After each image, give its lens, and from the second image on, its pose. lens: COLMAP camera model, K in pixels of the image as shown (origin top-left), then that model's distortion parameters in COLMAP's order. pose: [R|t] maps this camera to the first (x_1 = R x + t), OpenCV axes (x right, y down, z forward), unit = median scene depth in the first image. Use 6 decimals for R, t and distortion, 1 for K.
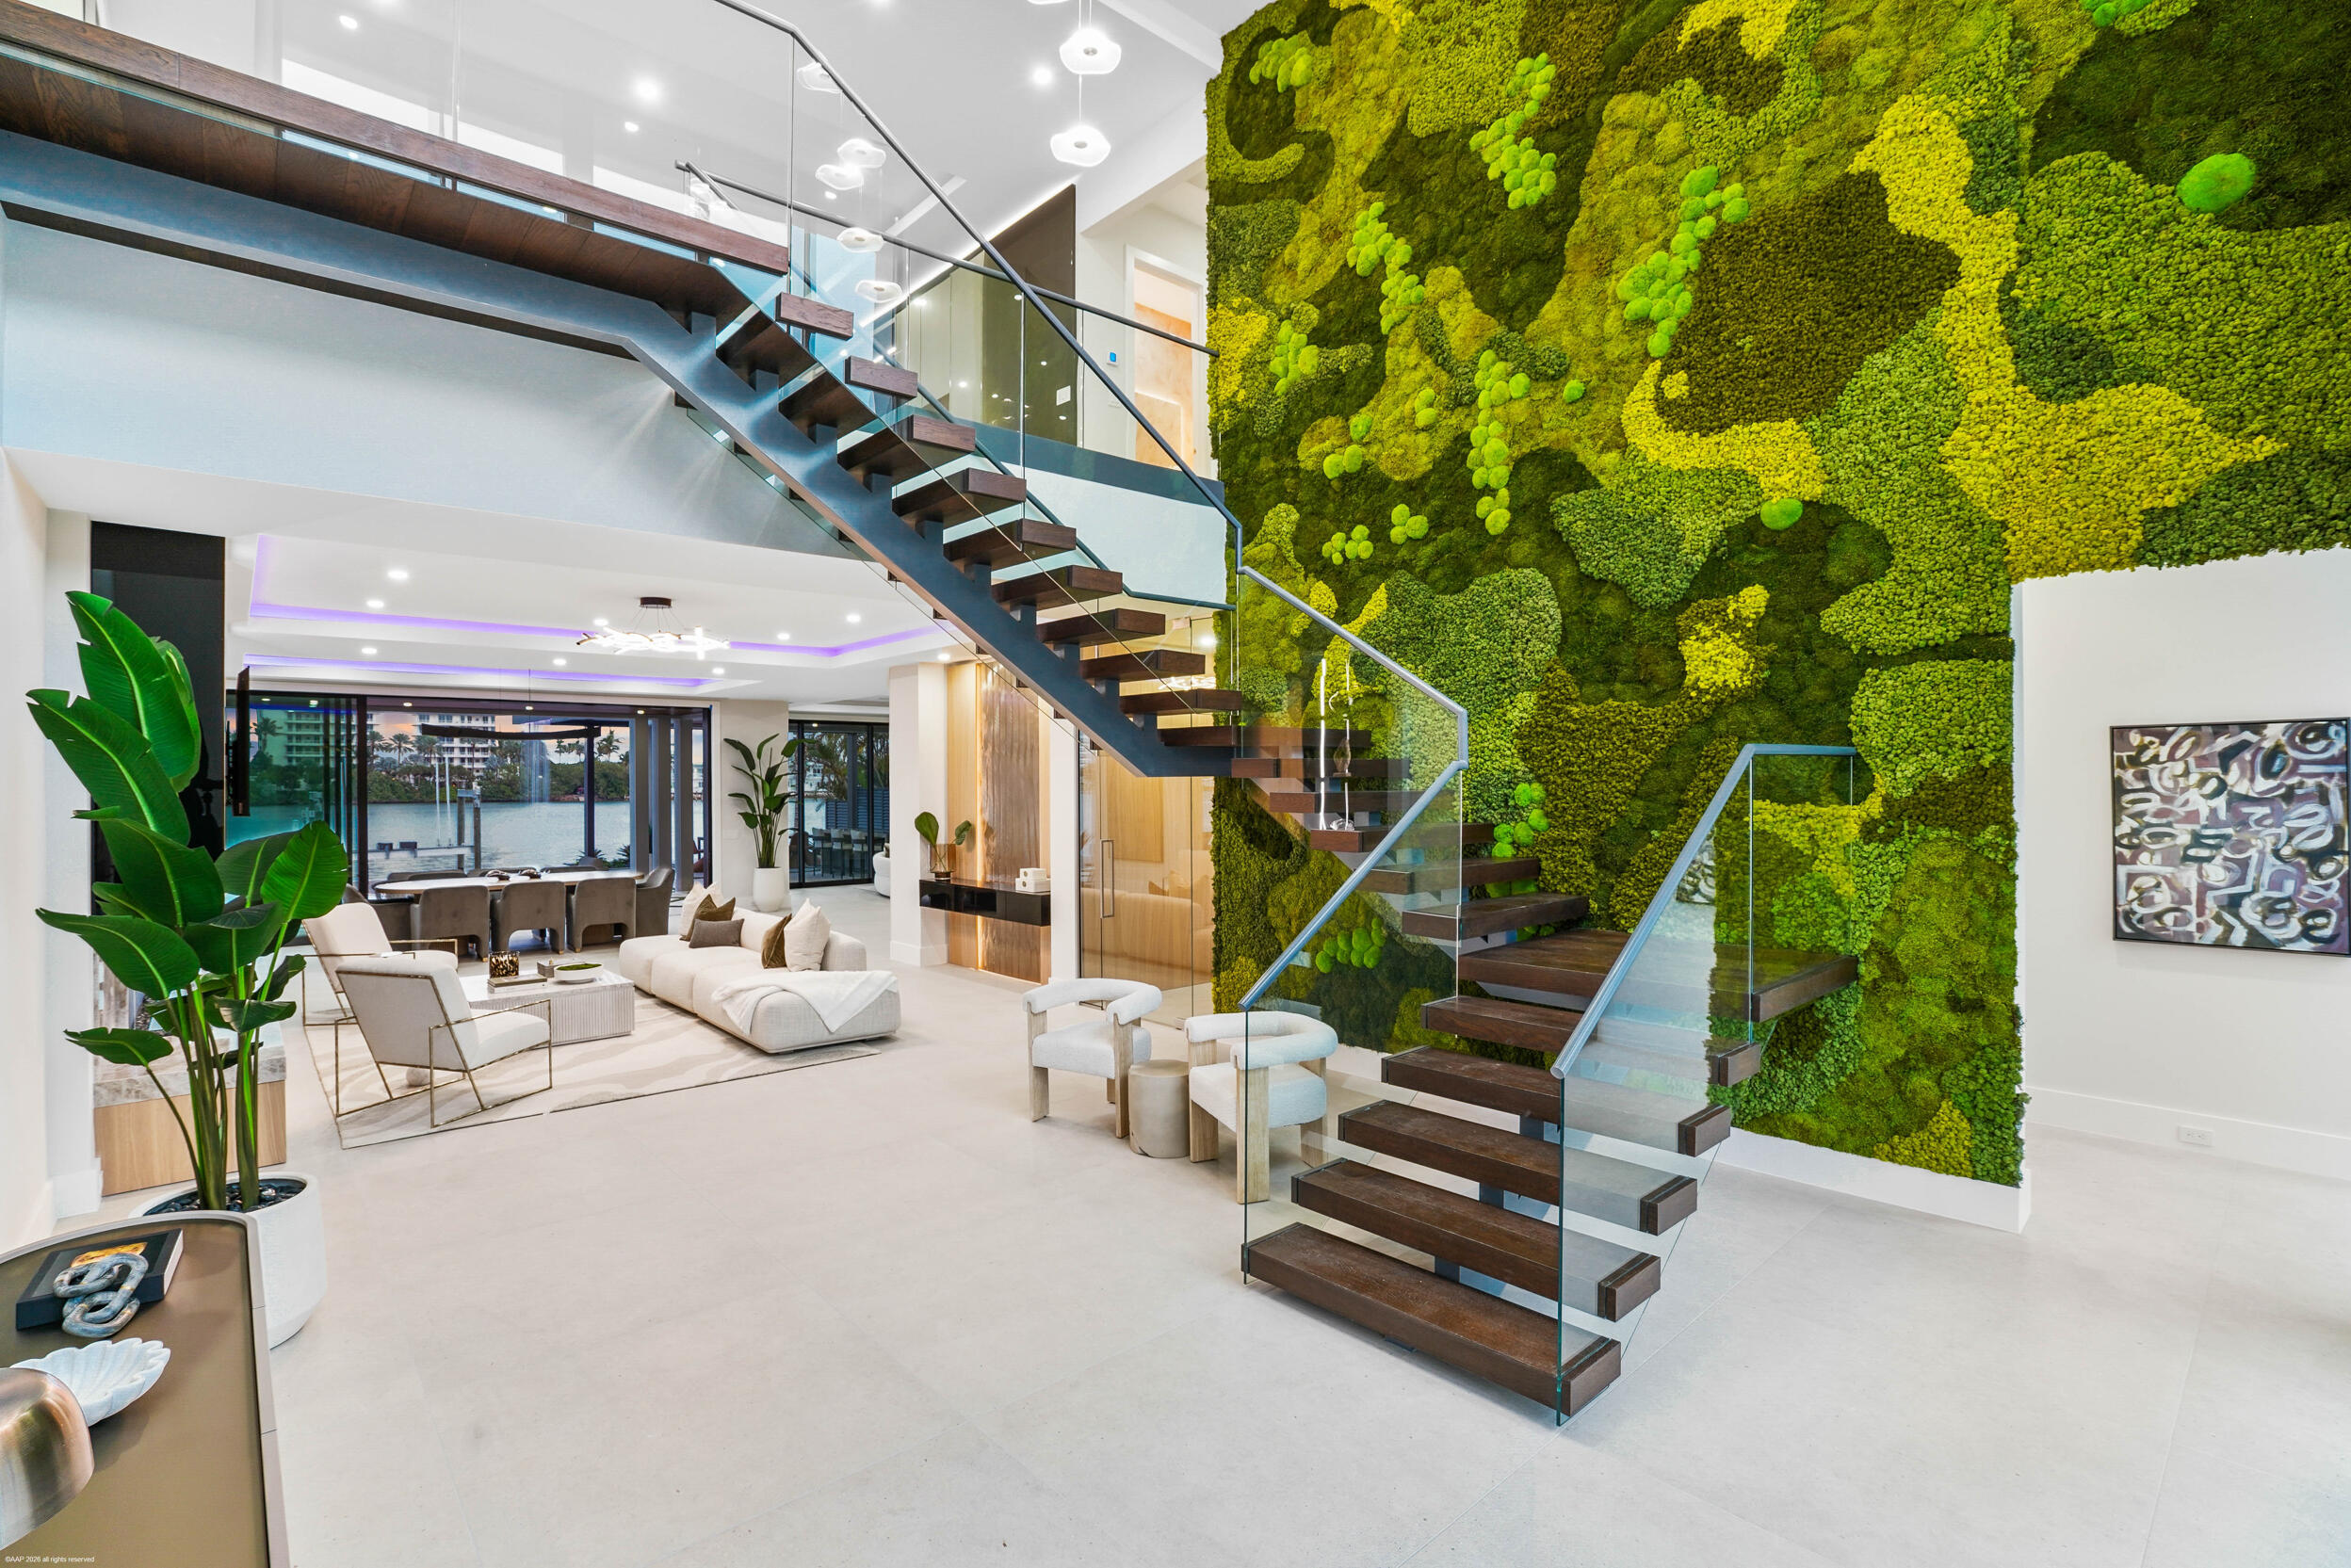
lens RADIAL K [[1095.0, 0, 1171.7], [0, 1095.0, 780.3], [0, 0, 1]] dist [-0.020696, 0.000570]
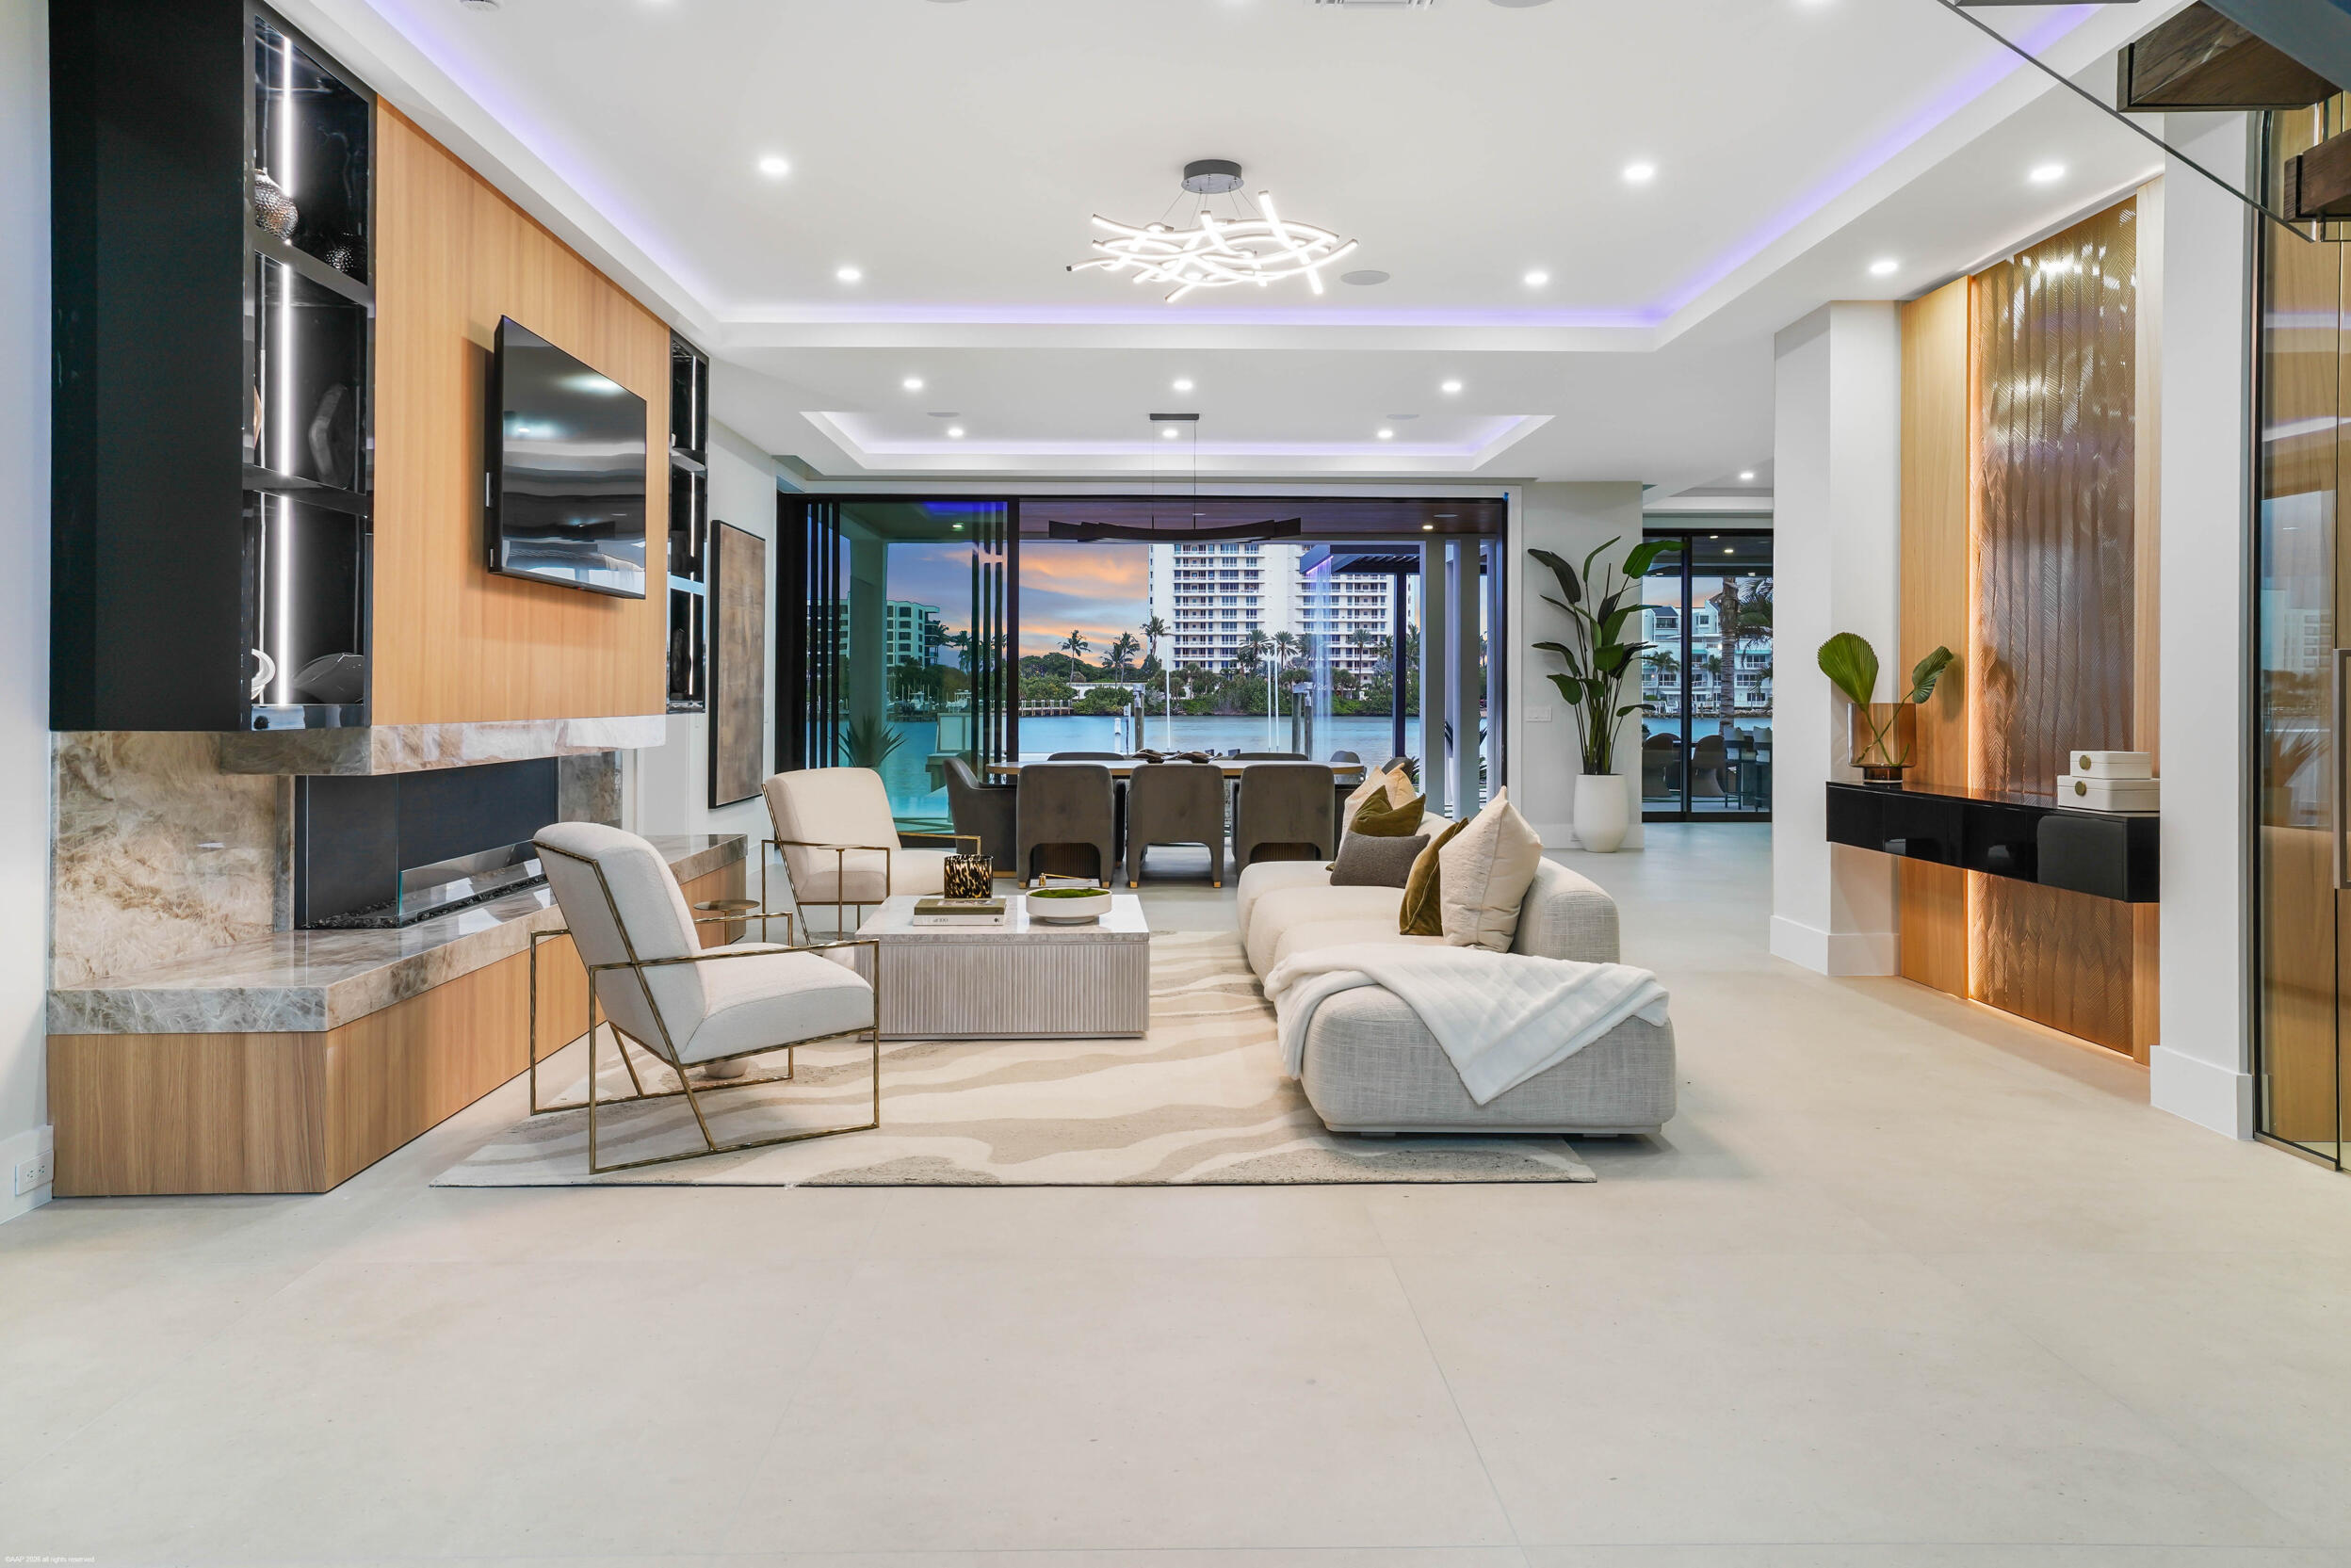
lens RADIAL K [[1552.2, 0, 1161.4], [0, 1552.2, 703.3], [0, 0, 1]] dist [-0.006913, -0.003367]
pose [[0.753522, 0.004671, -0.657407, -0.019741], [-0.003144, 0.999989, 0.003501, 0.058182], [0.657416, -0.000571, 0.753528, 0.348684]]
